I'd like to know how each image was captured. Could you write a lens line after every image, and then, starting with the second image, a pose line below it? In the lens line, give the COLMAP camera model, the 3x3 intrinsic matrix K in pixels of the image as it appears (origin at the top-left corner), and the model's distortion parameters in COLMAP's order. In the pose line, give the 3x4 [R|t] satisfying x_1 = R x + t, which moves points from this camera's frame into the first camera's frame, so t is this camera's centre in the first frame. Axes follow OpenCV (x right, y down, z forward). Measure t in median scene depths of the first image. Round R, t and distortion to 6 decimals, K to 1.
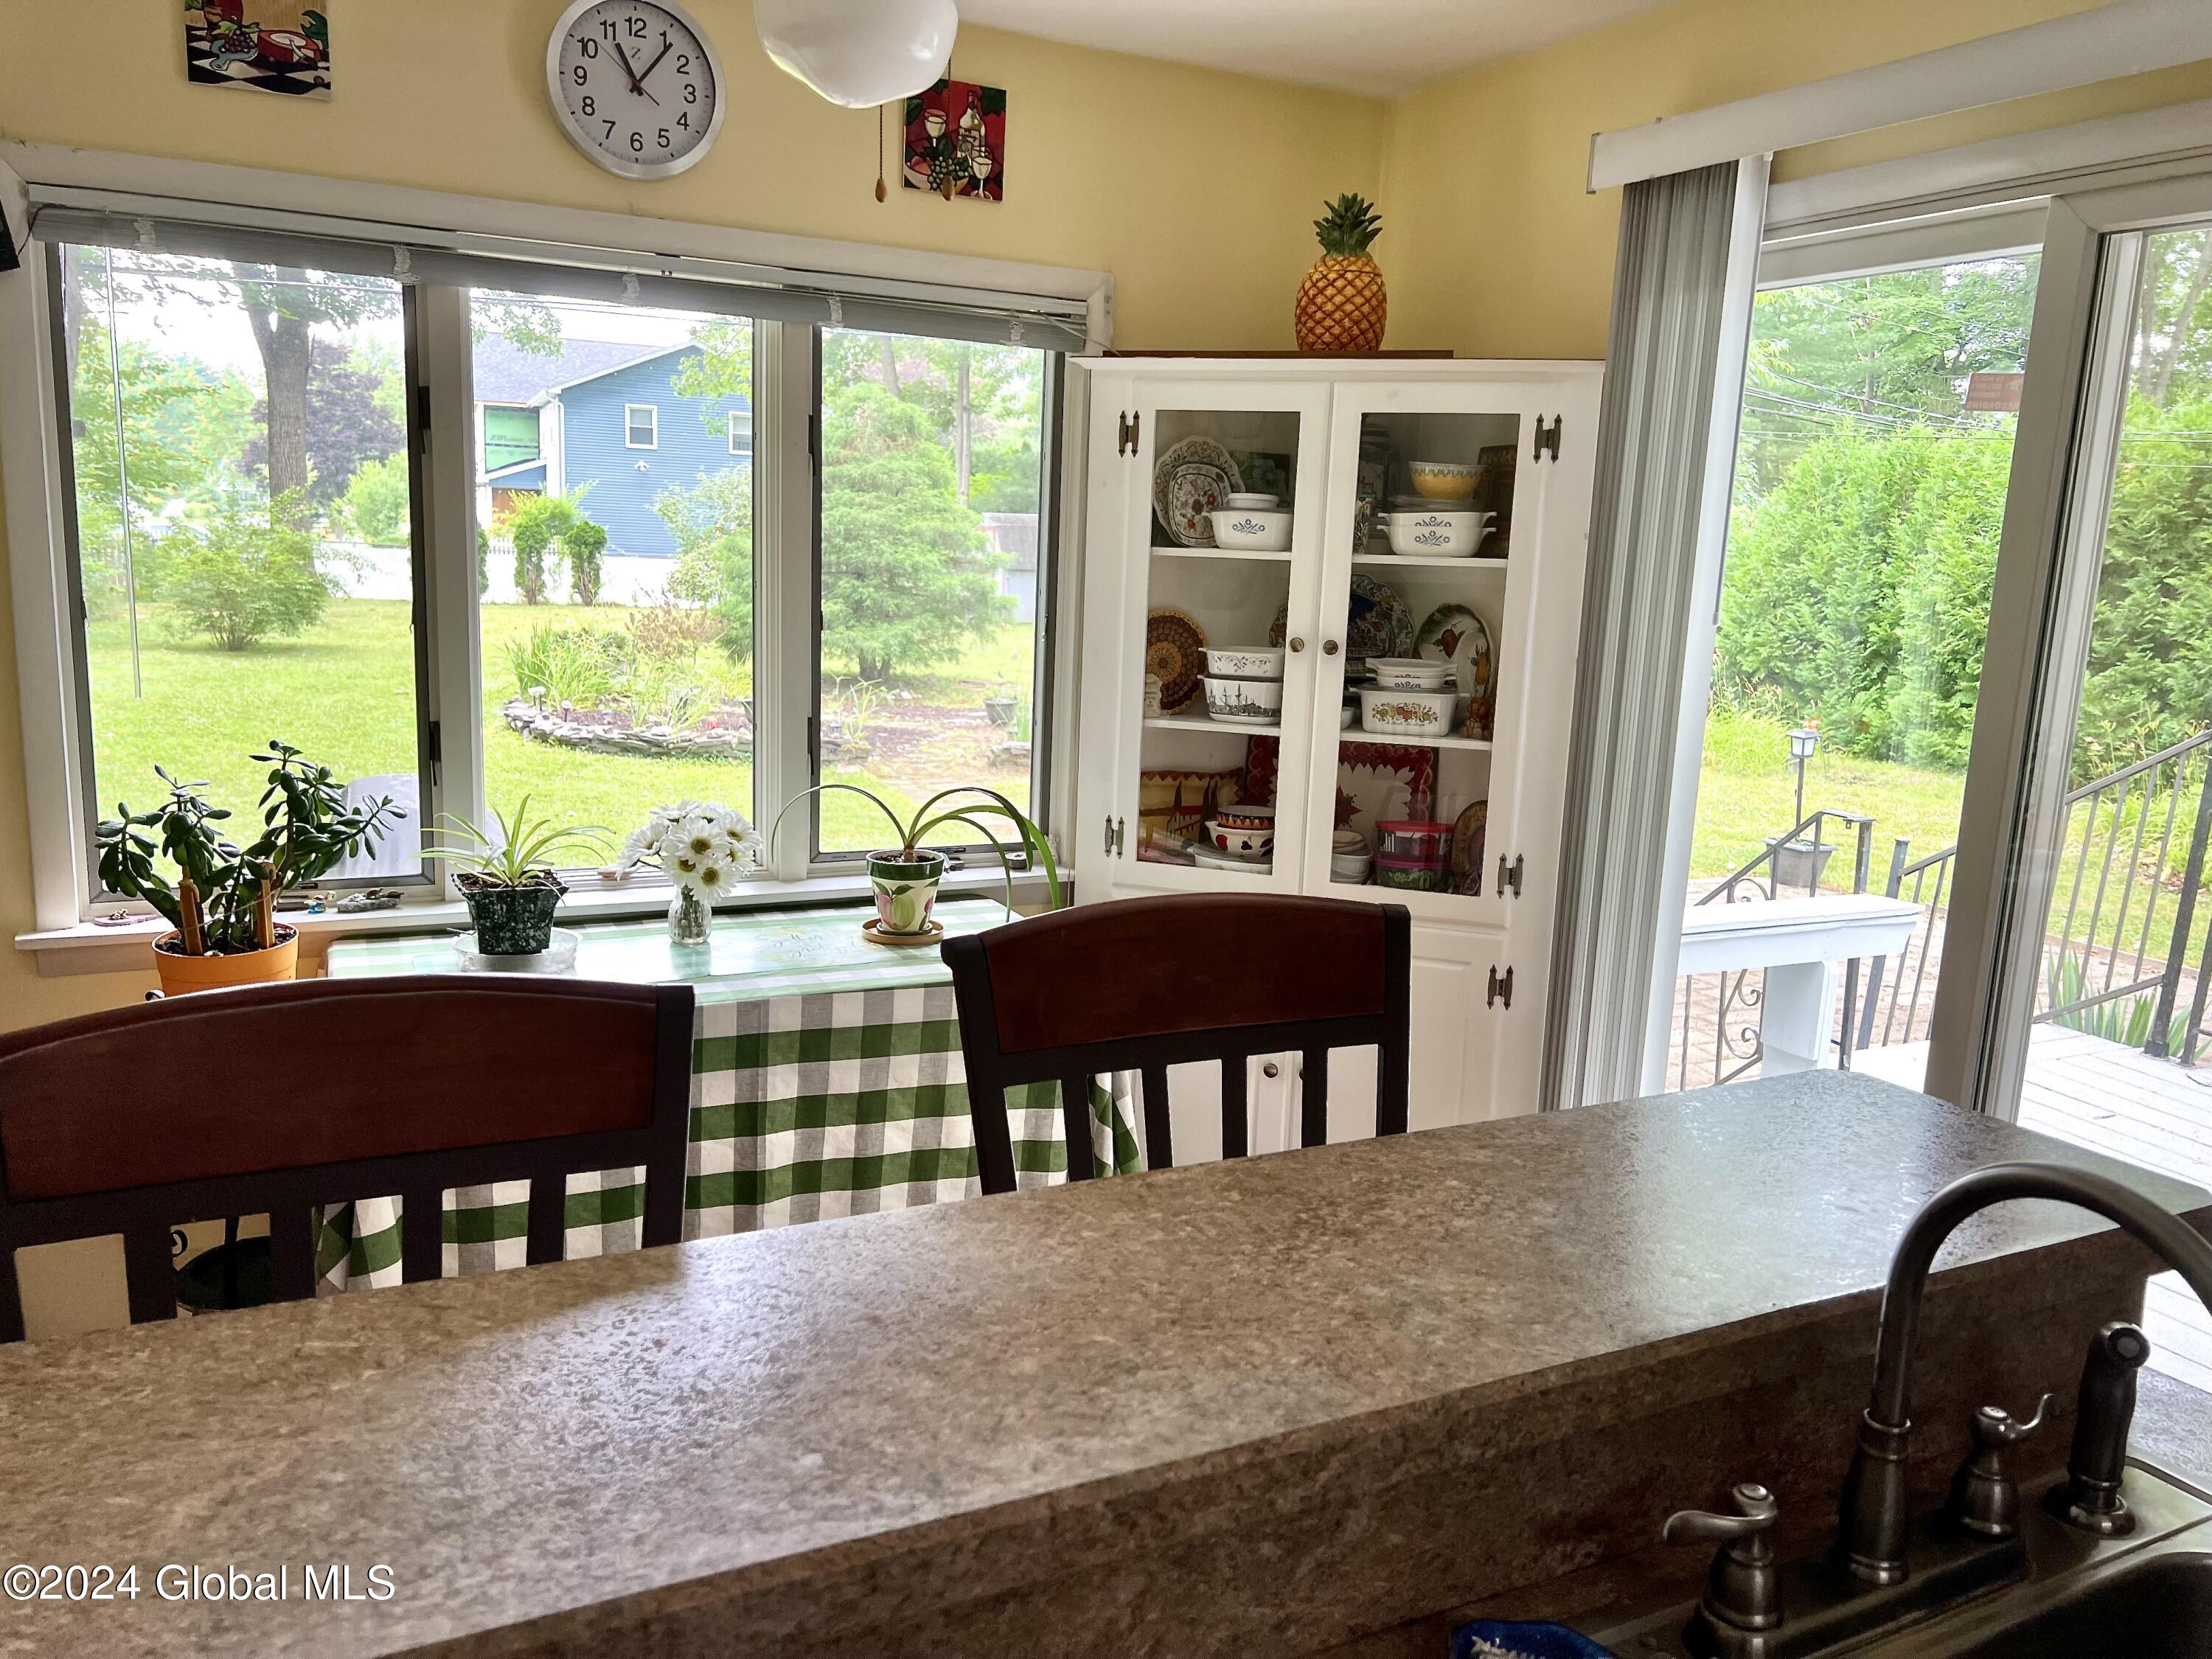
lens RADIAL K [[1697.3, 0, 1109.5], [0, 1697.3, 821.1], [0, 0, 1]] dist [0.066797, -0.062418]
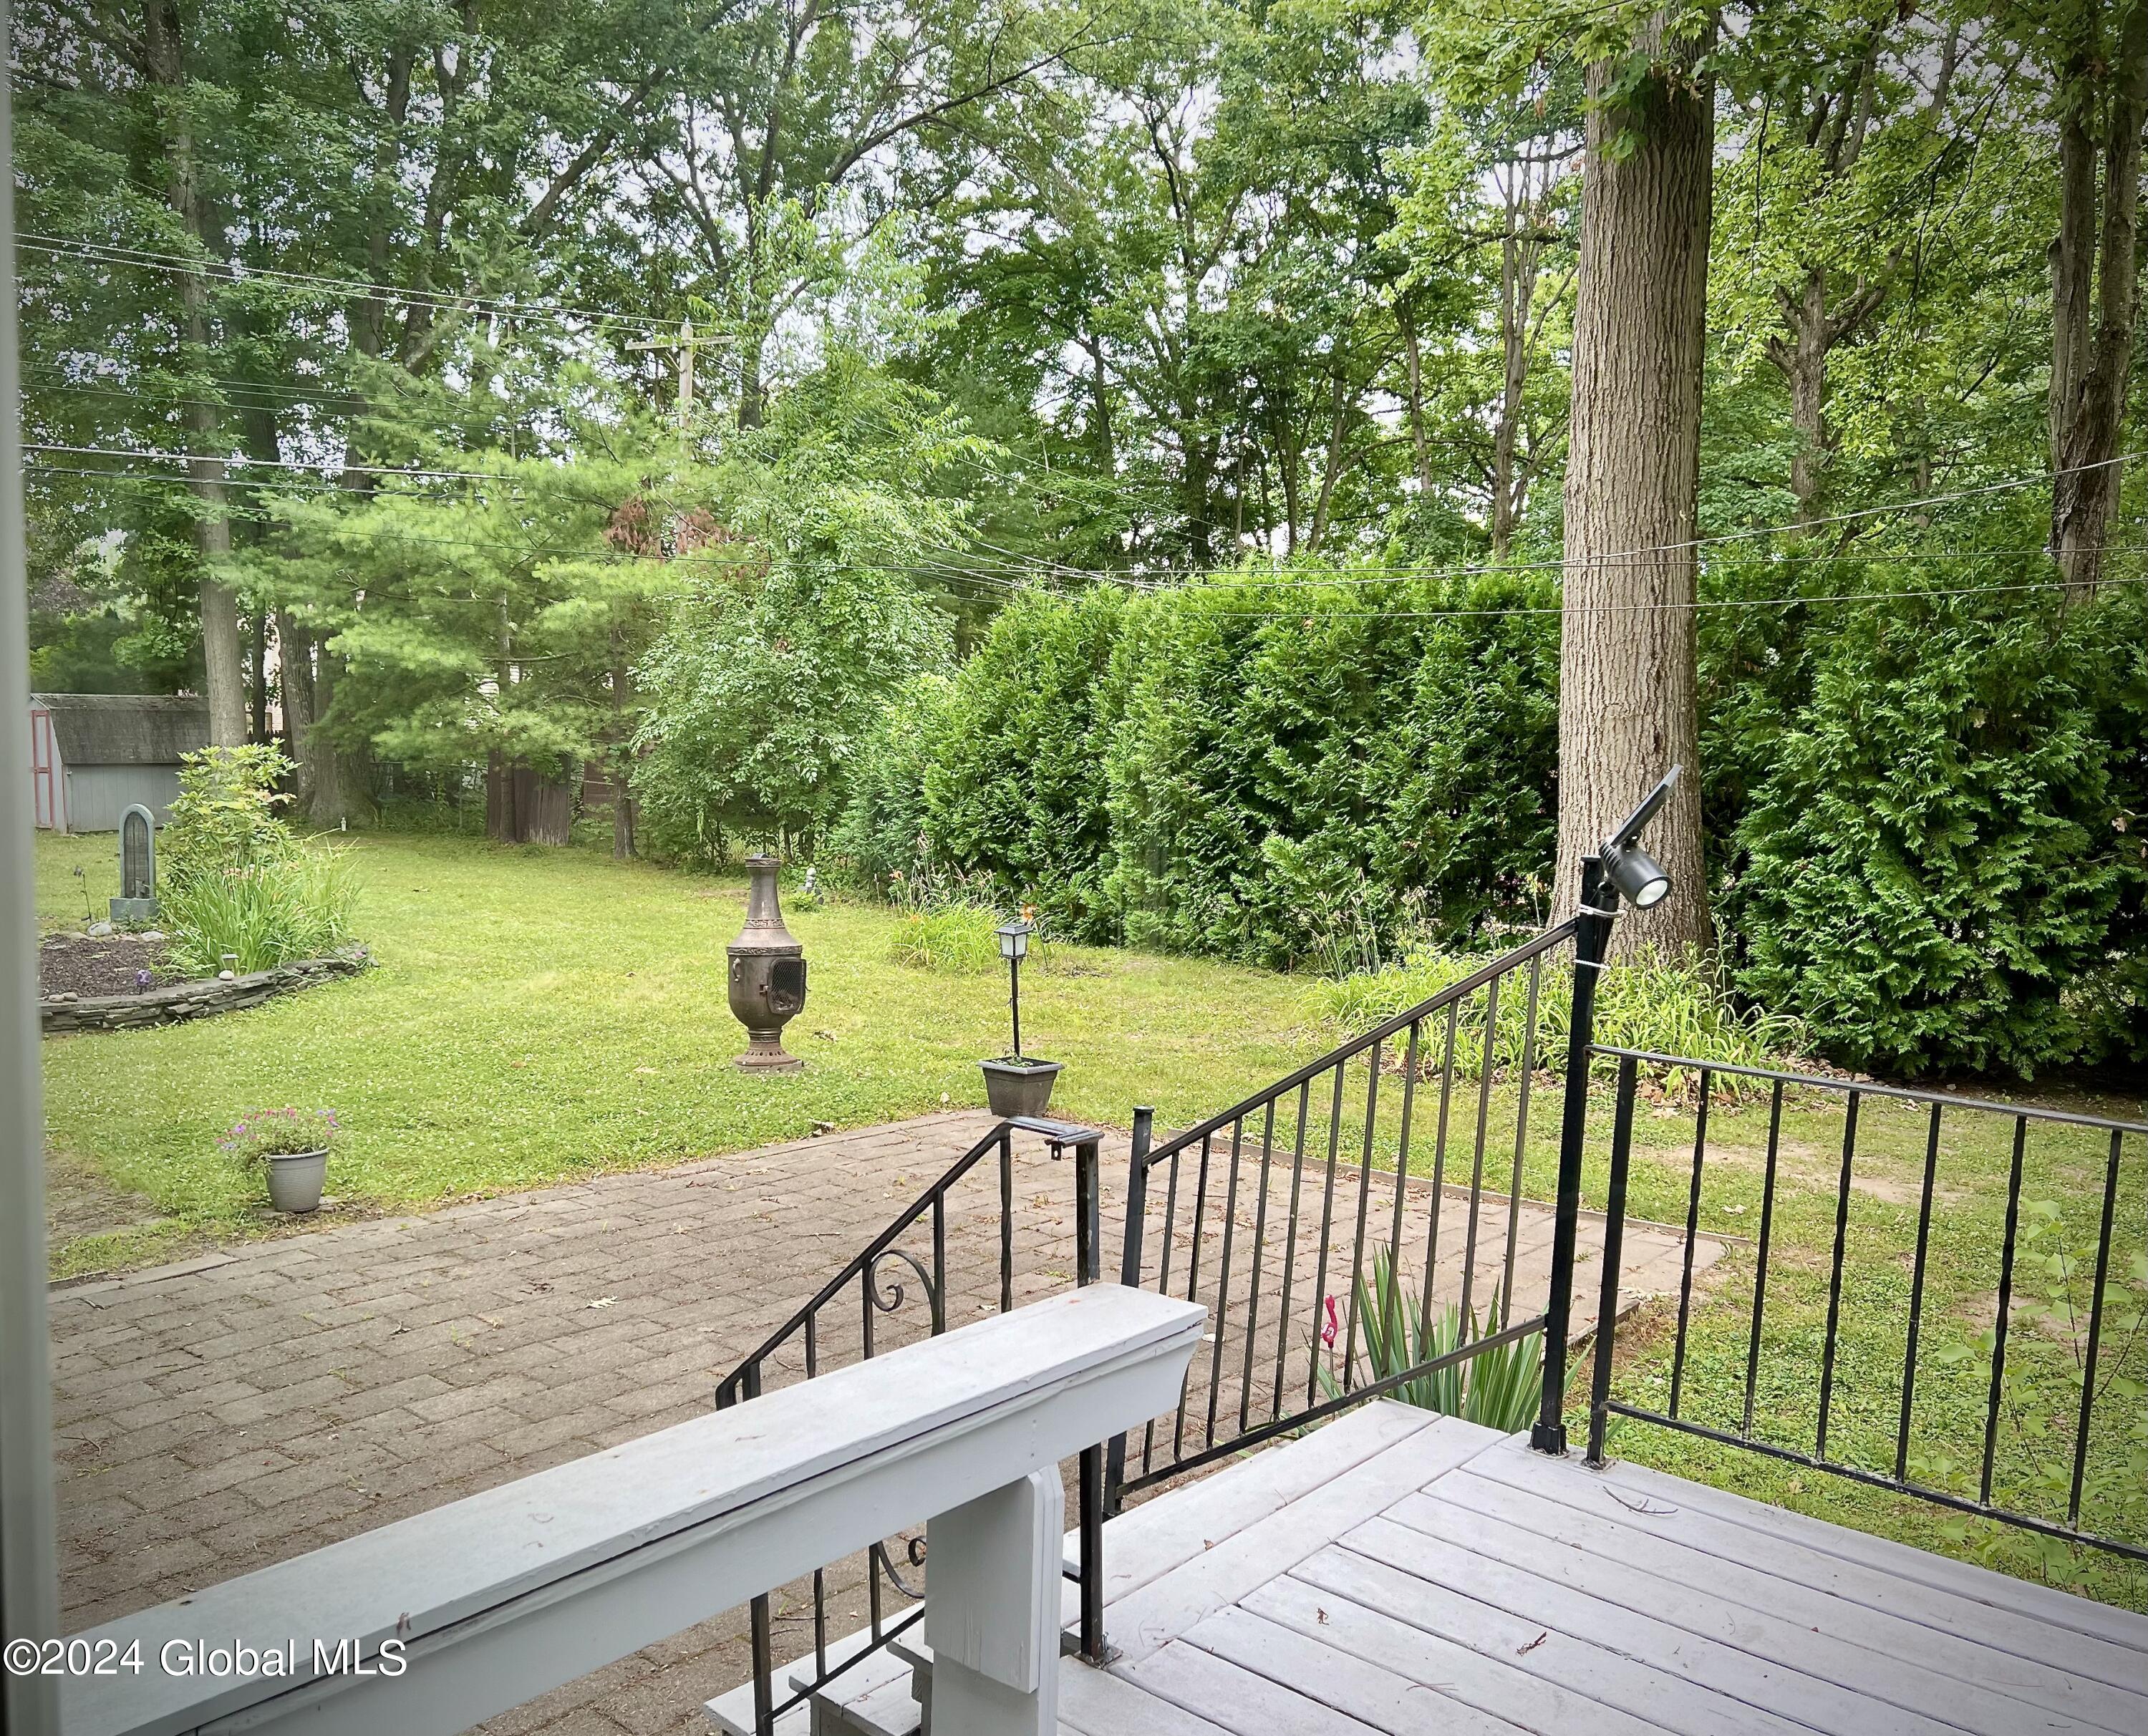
lens RADIAL K [[1816.6, 0, 1066.3], [0, 1816.6, 874.5], [0, 0, 1]] dist [0.004241, 0.002379]
pose [[0.917664, -0.050087, 0.394188, 0.052818], [0.083149, 0.994266, -0.067234, -0.009420], [-0.388561, 0.094475, 0.916567, 0.116901]]
